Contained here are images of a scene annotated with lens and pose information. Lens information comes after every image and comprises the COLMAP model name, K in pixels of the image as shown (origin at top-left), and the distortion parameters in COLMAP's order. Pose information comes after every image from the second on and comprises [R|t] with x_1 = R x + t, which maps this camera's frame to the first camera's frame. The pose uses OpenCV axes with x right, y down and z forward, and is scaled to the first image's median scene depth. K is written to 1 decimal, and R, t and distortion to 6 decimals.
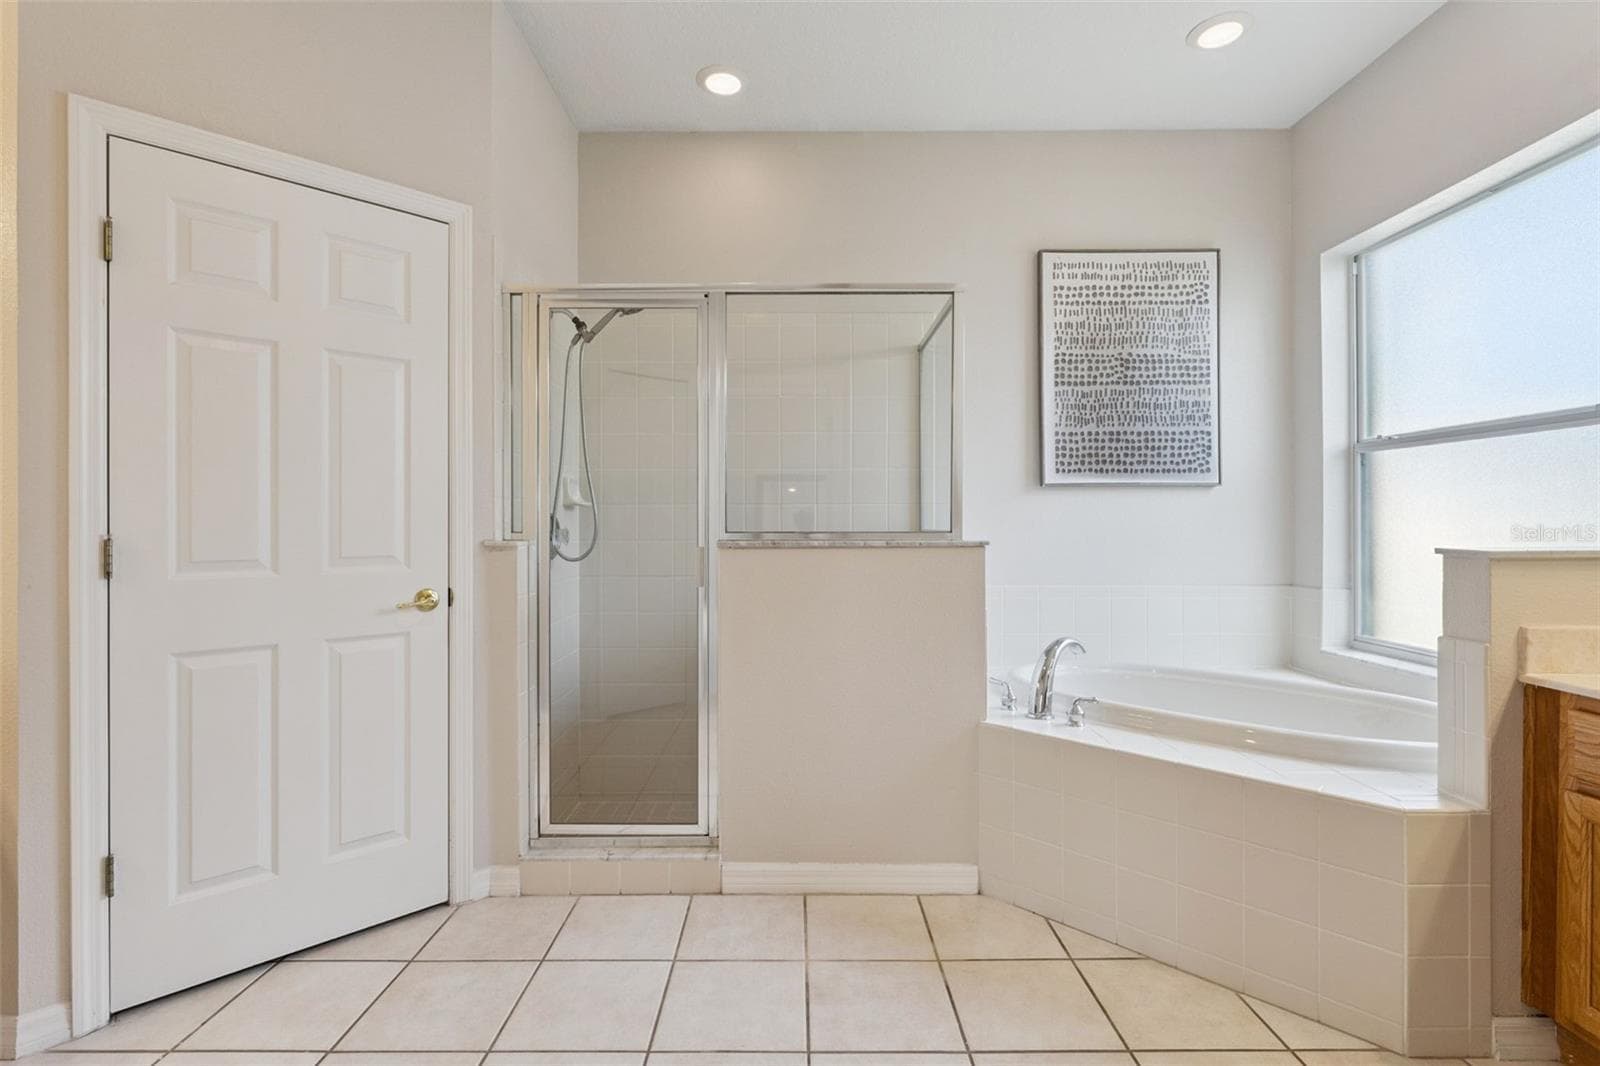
lens RADIAL K [[754.1, 0, 805.2], [0, 754.1, 529.6], [0, 0, 1]] dist [-0.004723, -0.000645]
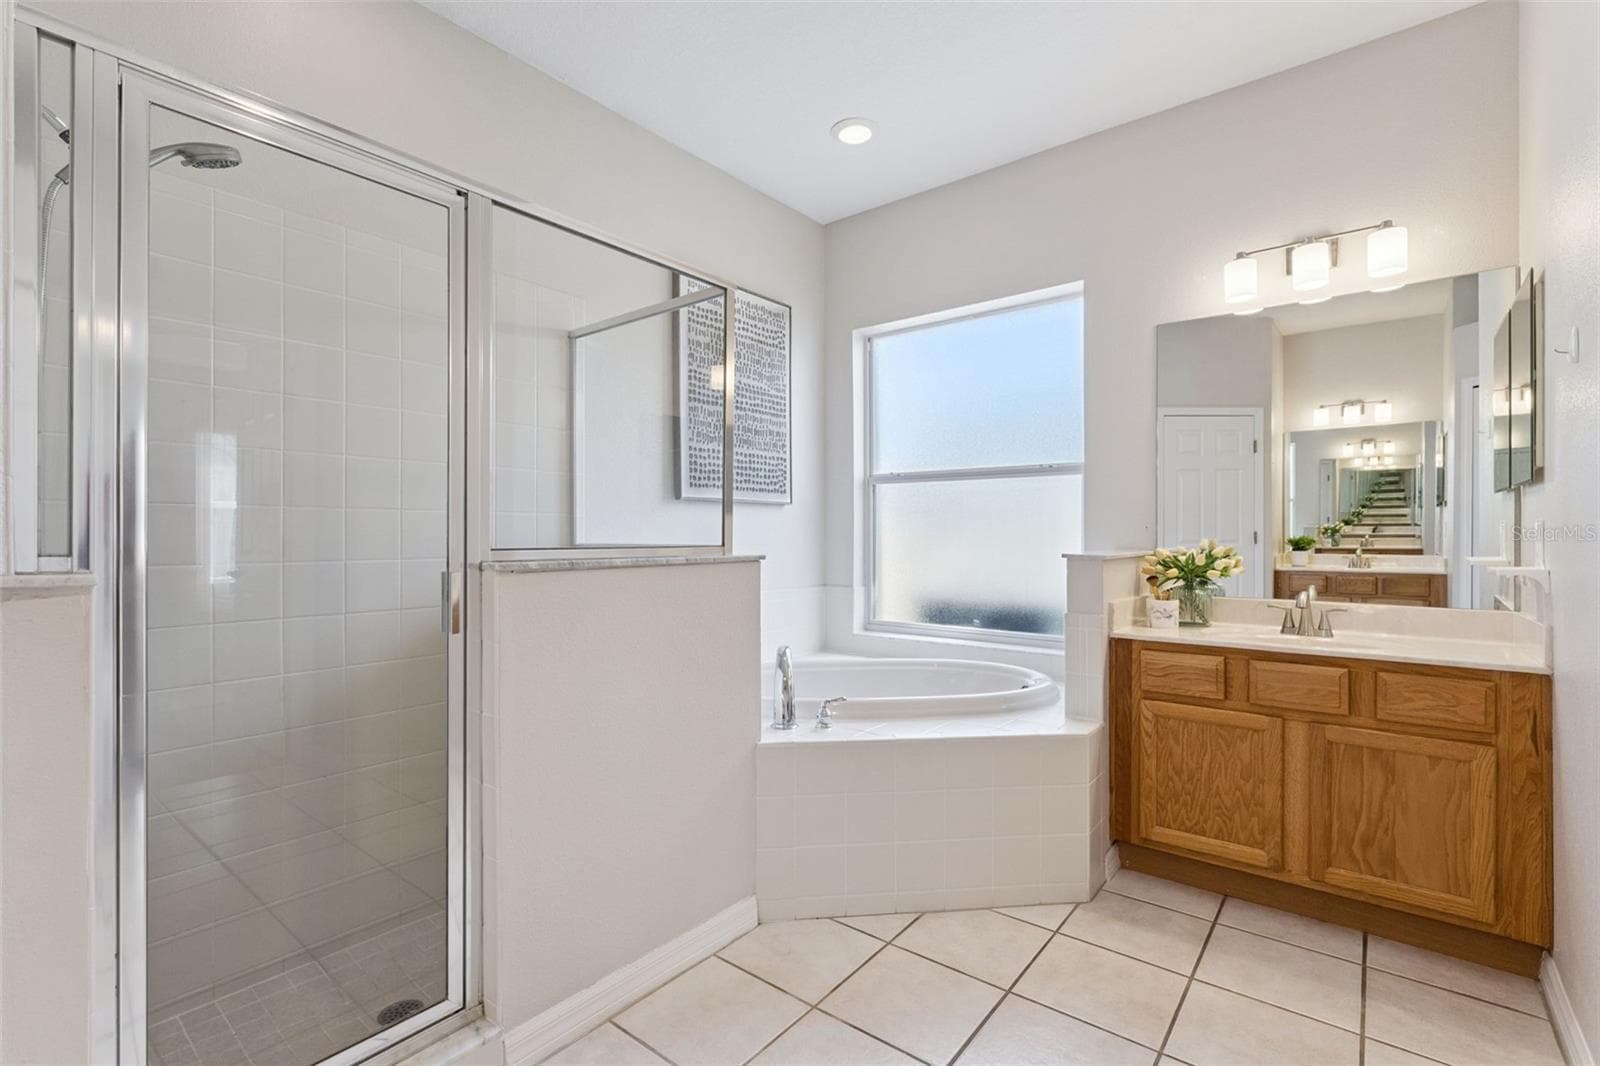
lens RADIAL K [[717.4, 0, 800.0], [0, 717.4, 533.0], [0, 0, 1]] dist [-0.004638, -0.000331]
pose [[0.630517, 0.004288, 0.776164, -0.436526], [0.004726, 0.999945, -0.009364, -0.004285], [-0.776161, 0.009572, 0.630462, 0.374915]]
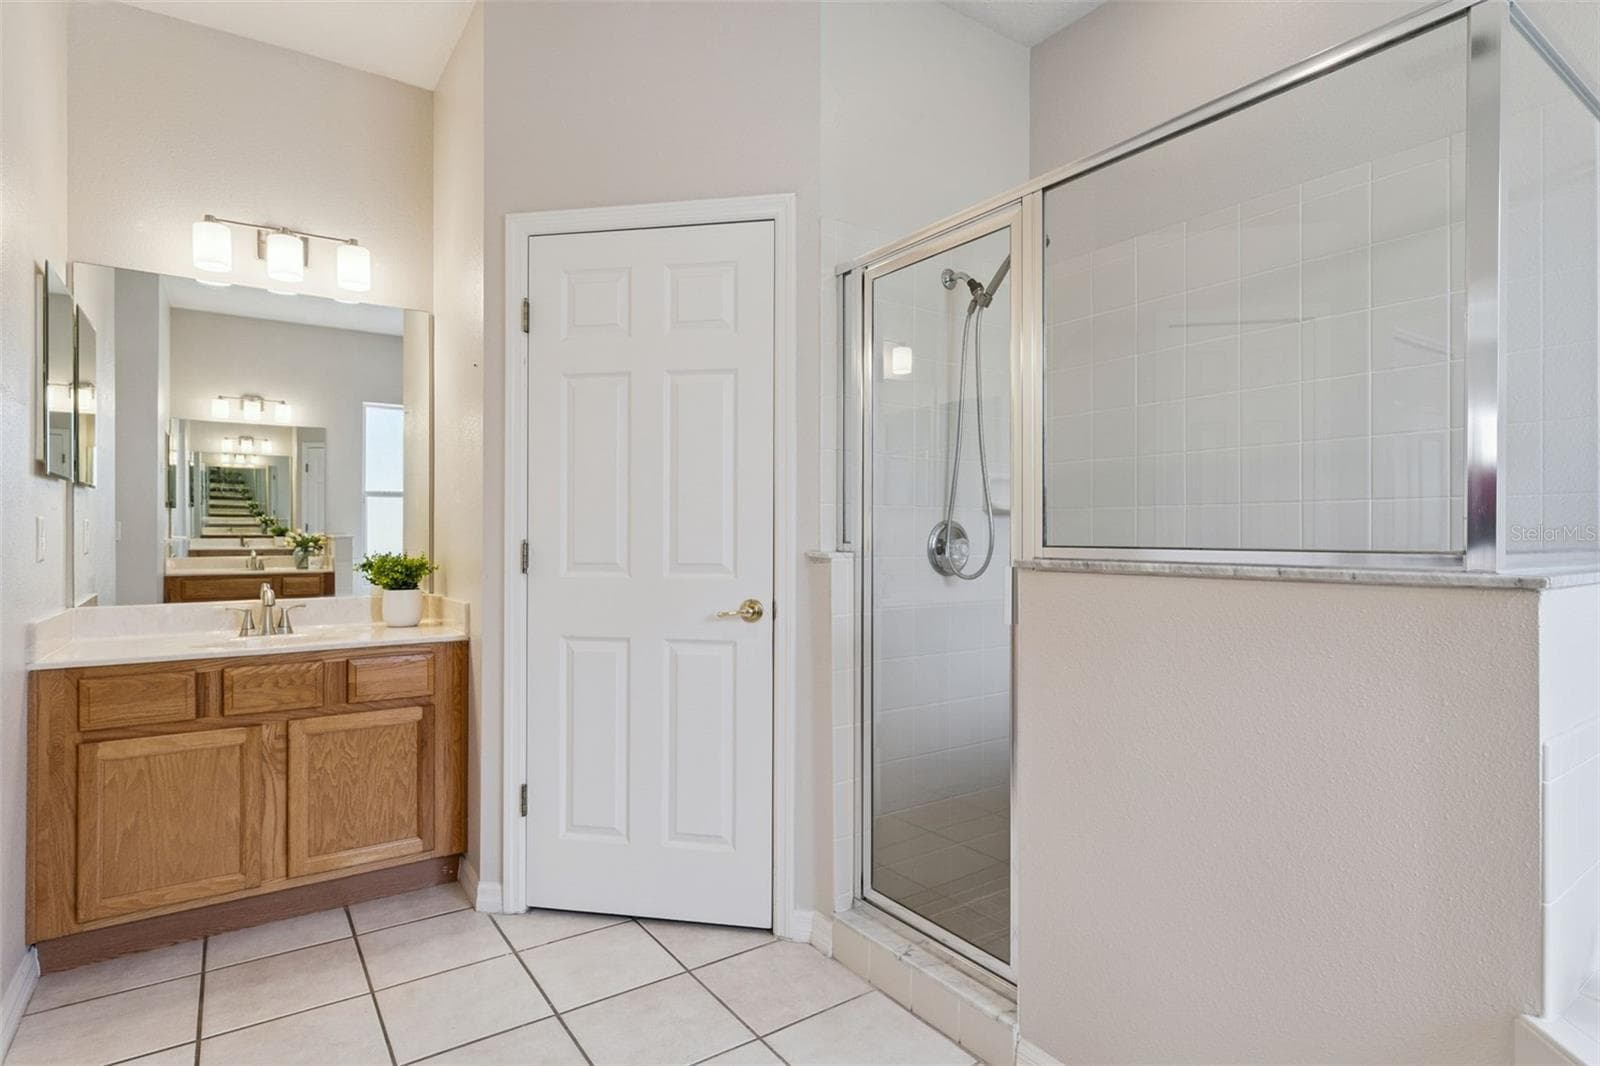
lens RADIAL K [[813.8, 0, 800.0], [0, 813.8, 533.0], [0, 0, 1]] dist [0.003689, 0.001006]
pose [[0.570523, 0.001812, -0.821279, 0.368395], [-0.011335, 0.999920, -0.005668, -0.001793], [0.821203, 0.012543, 0.570498, 0.410784]]
